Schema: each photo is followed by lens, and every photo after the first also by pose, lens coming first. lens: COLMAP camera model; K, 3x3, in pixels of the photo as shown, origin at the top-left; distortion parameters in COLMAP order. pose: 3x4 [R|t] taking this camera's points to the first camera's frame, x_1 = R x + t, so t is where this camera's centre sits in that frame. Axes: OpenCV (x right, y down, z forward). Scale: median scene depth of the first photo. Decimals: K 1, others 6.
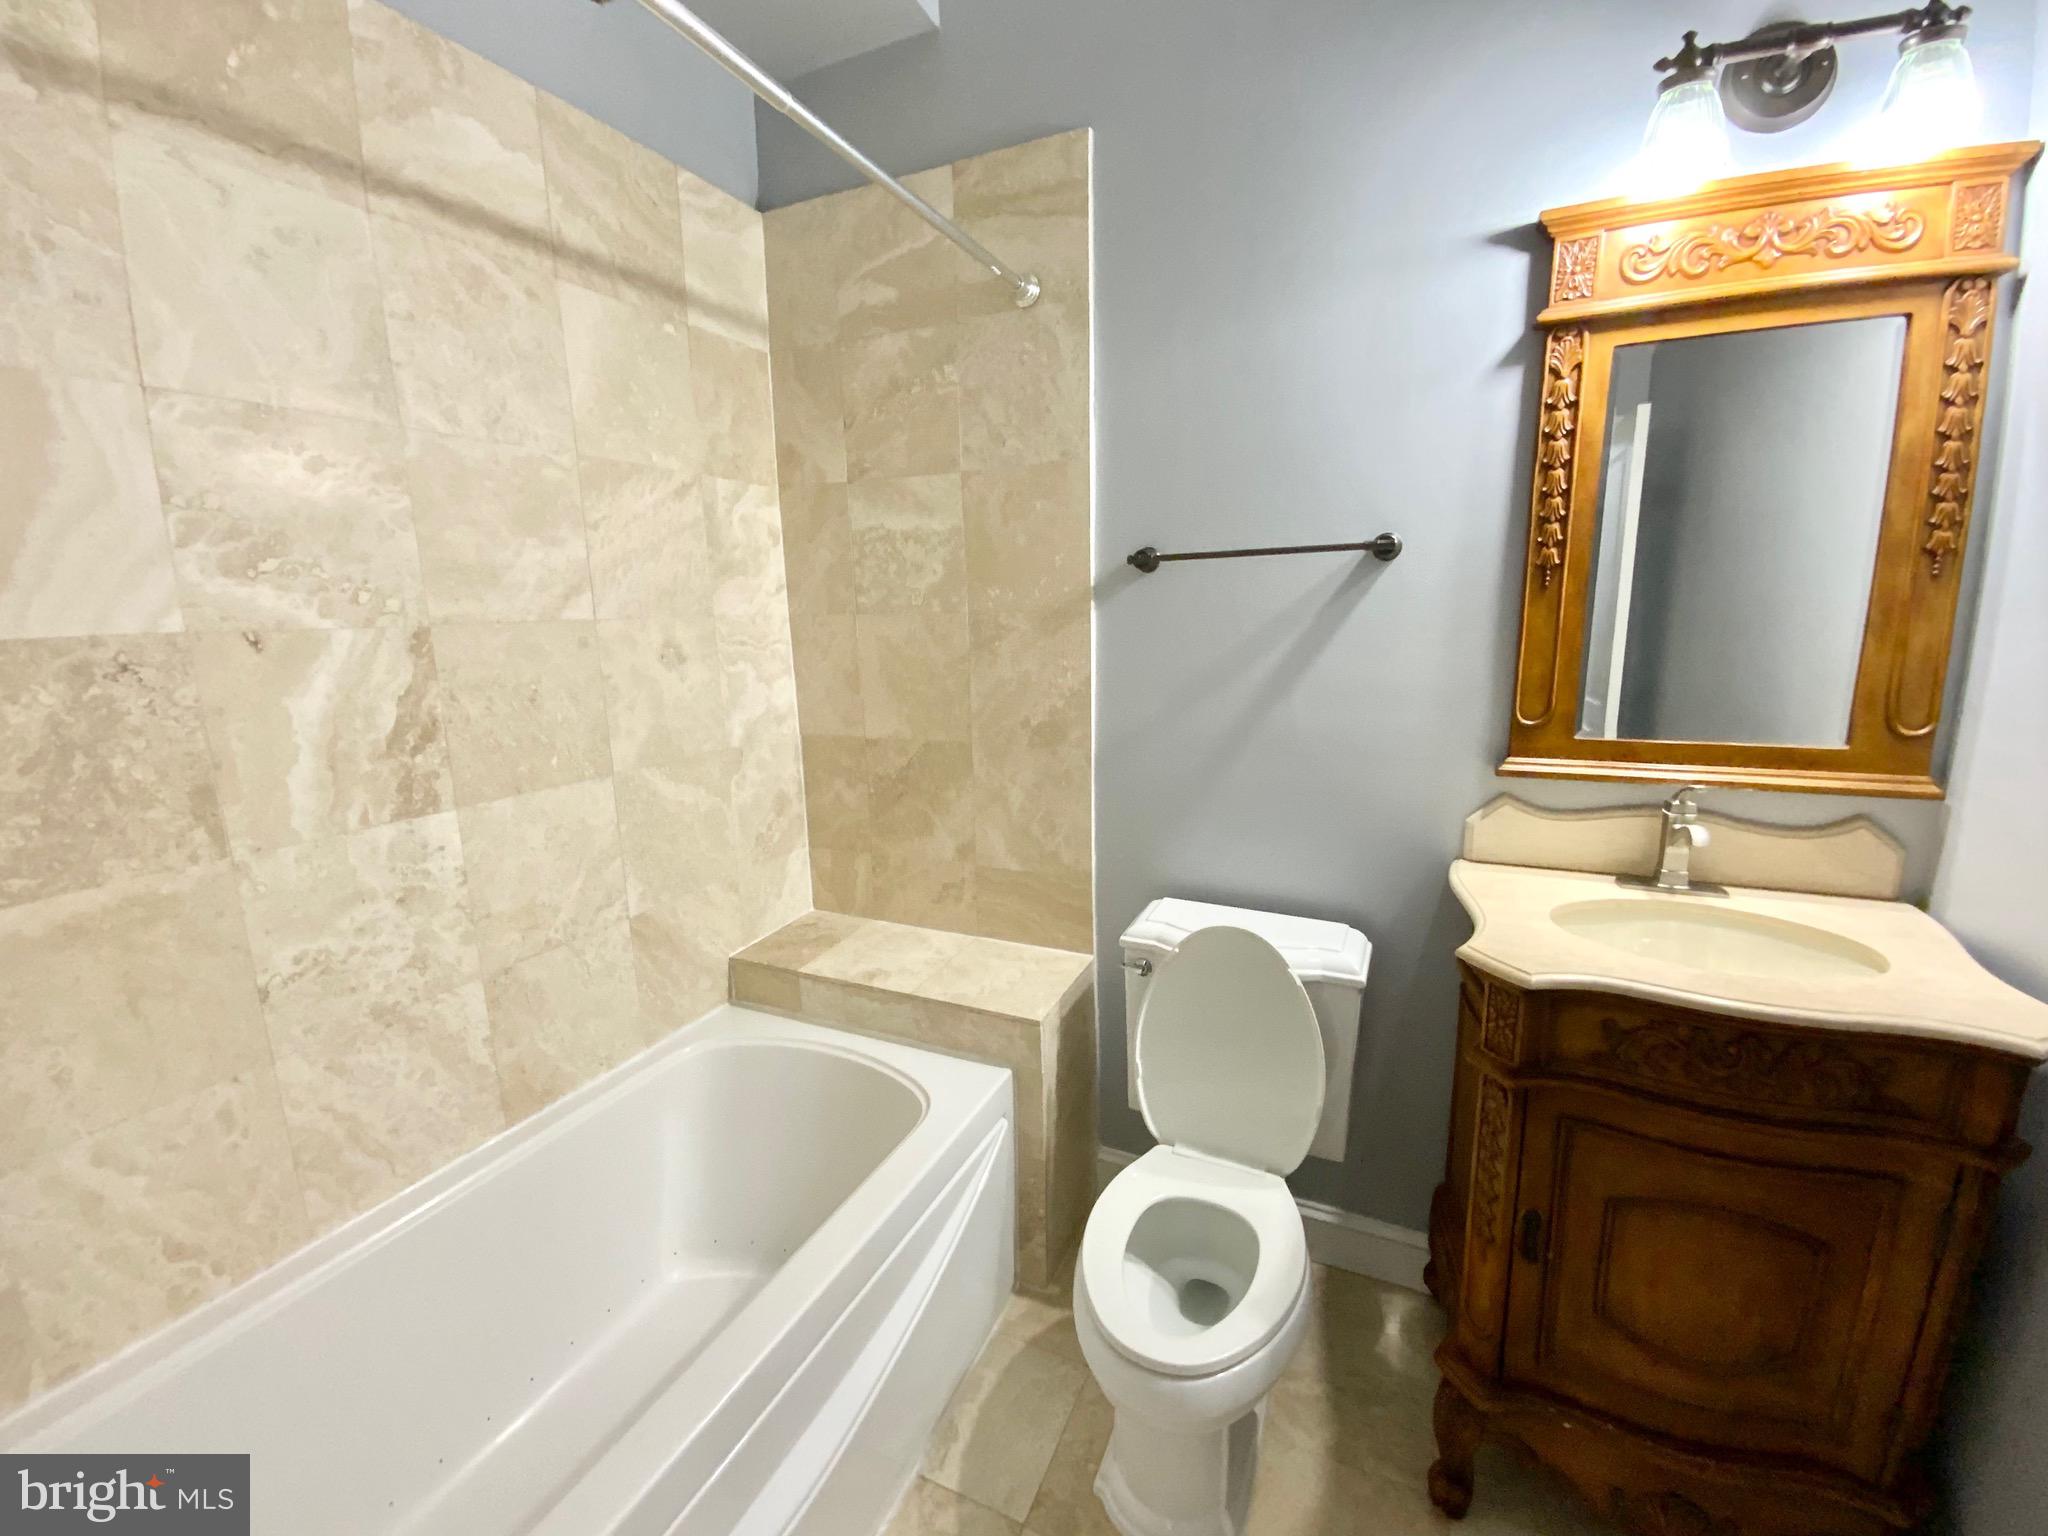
lens RADIAL K [[840.6, 0, 1024.0], [0, 840.6, 768.0], [0, 0, 1]] dist [0.023219, -0.017716]
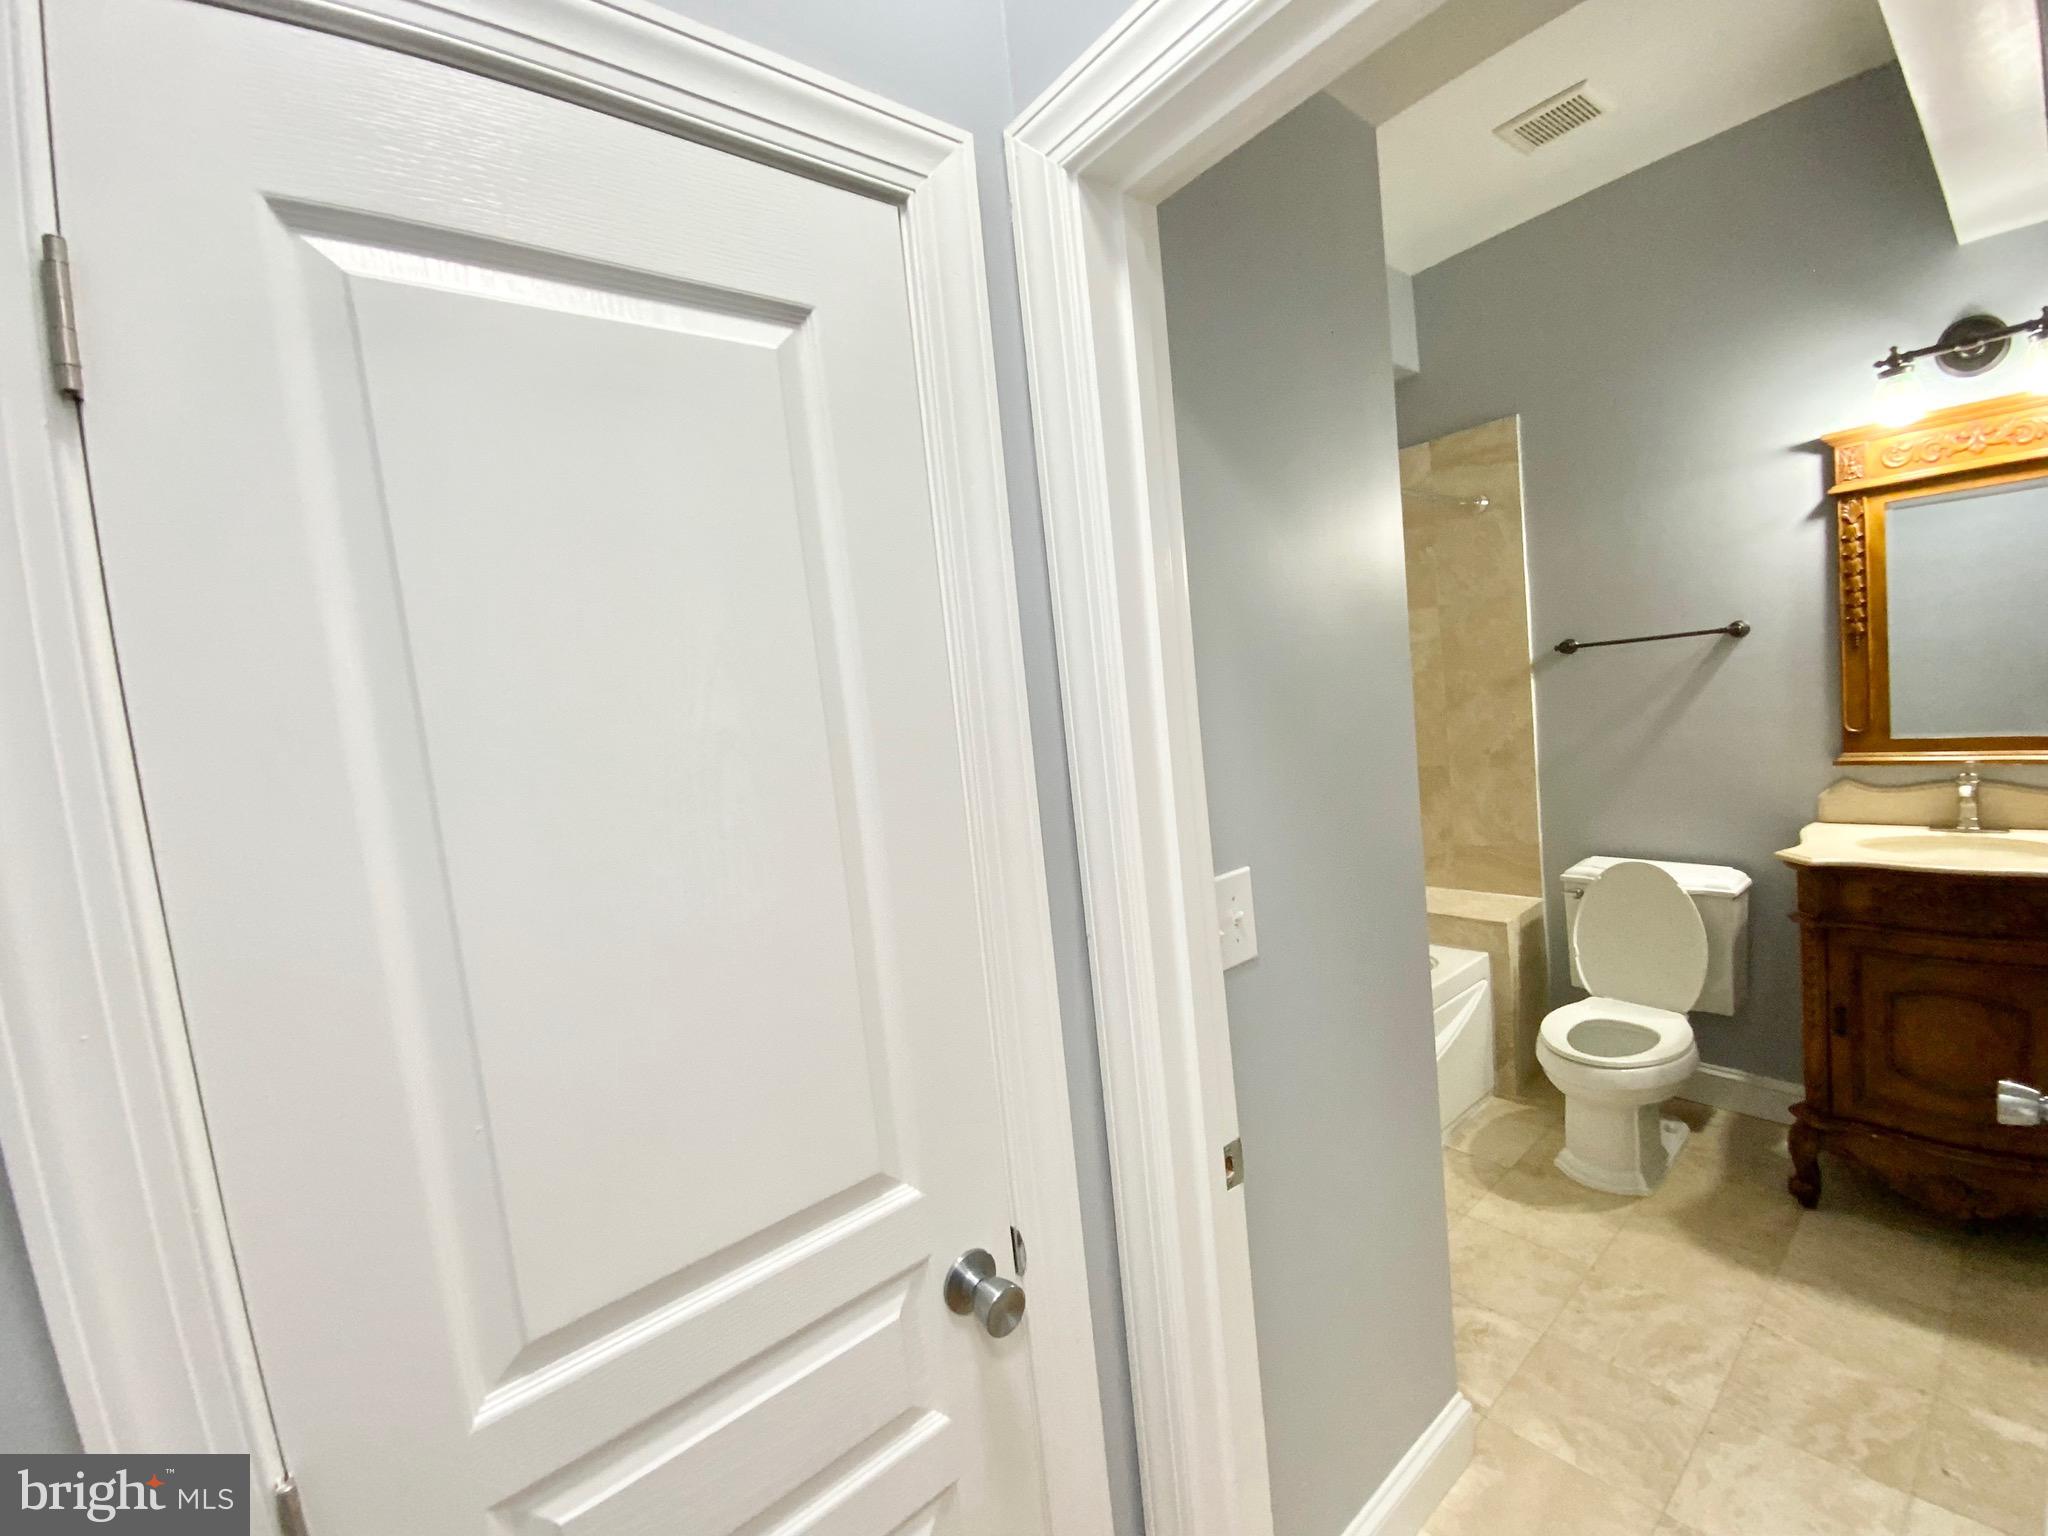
lens RADIAL K [[840.6, 0, 1024.0], [0, 840.6, 768.0], [0, 0, 1]] dist [0.023219, -0.017716]
pose [[0.891910, -0.033132, -0.450997, -0.076617], [-0.006265, 0.996311, -0.085582, 0.157067], [0.452169, 0.079157, 0.888413, -1.074702]]
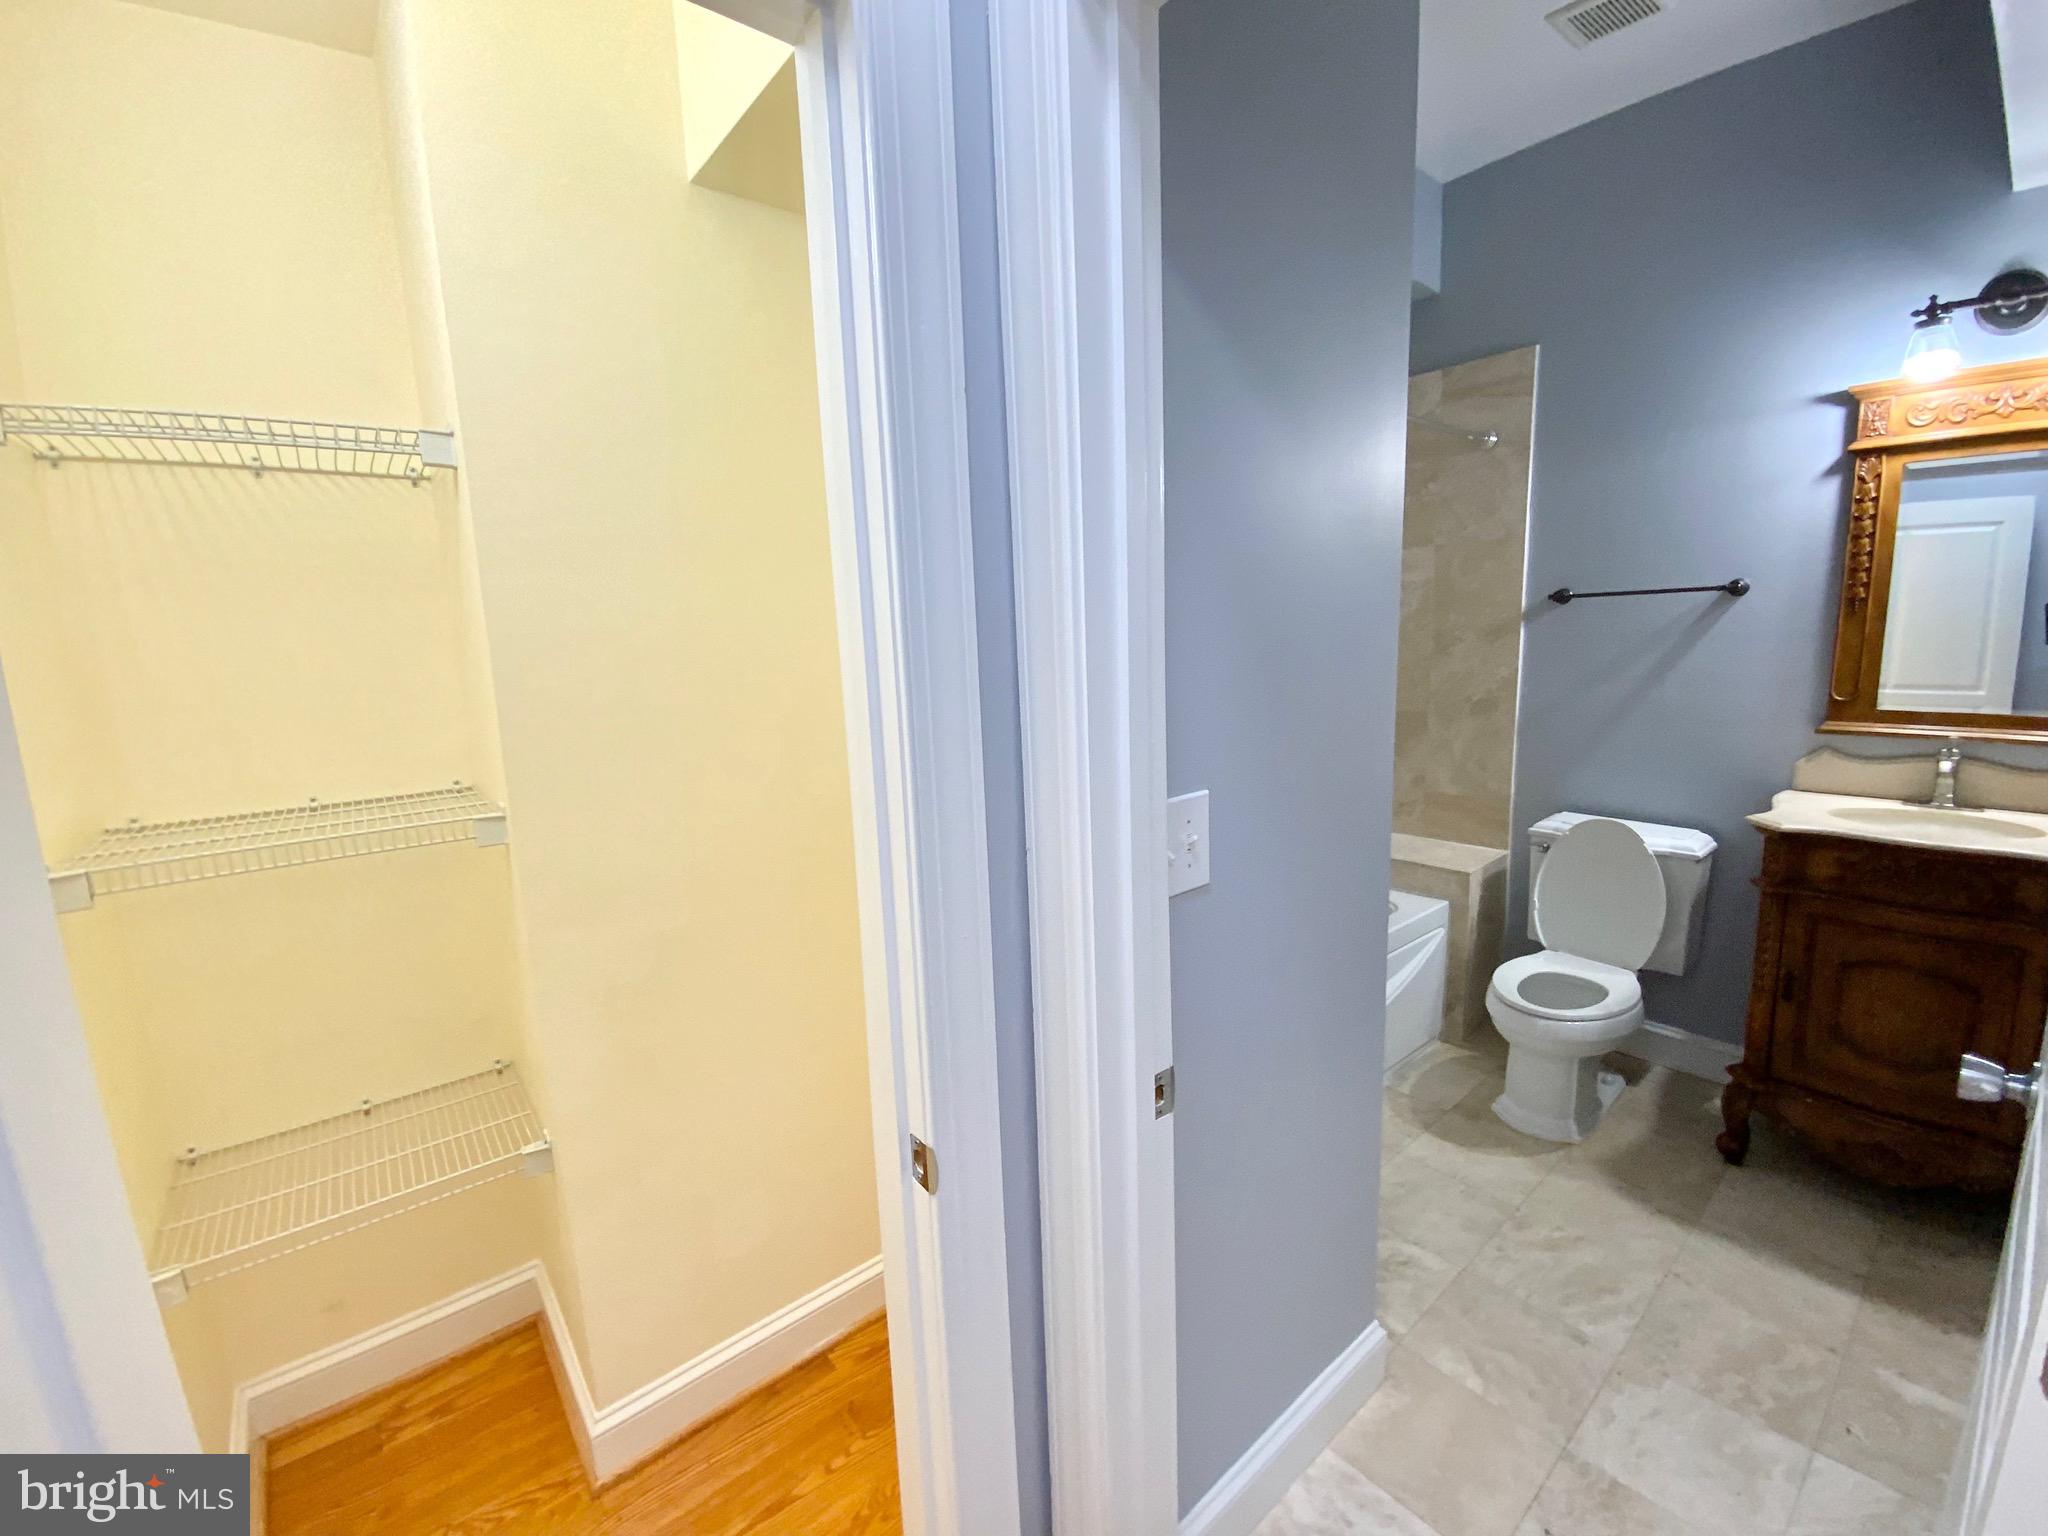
lens RADIAL K [[843.2, 0, 1013.9], [0, 843.2, 764.2], [0, 0, 1]] dist [0.014850, -0.015044]
pose [[0.896982, 0.057892, -0.438260, -0.077328], [-0.067212, 0.997722, -0.005769, 0.171990], [0.436928, 0.034631, 0.898830, -1.019952]]
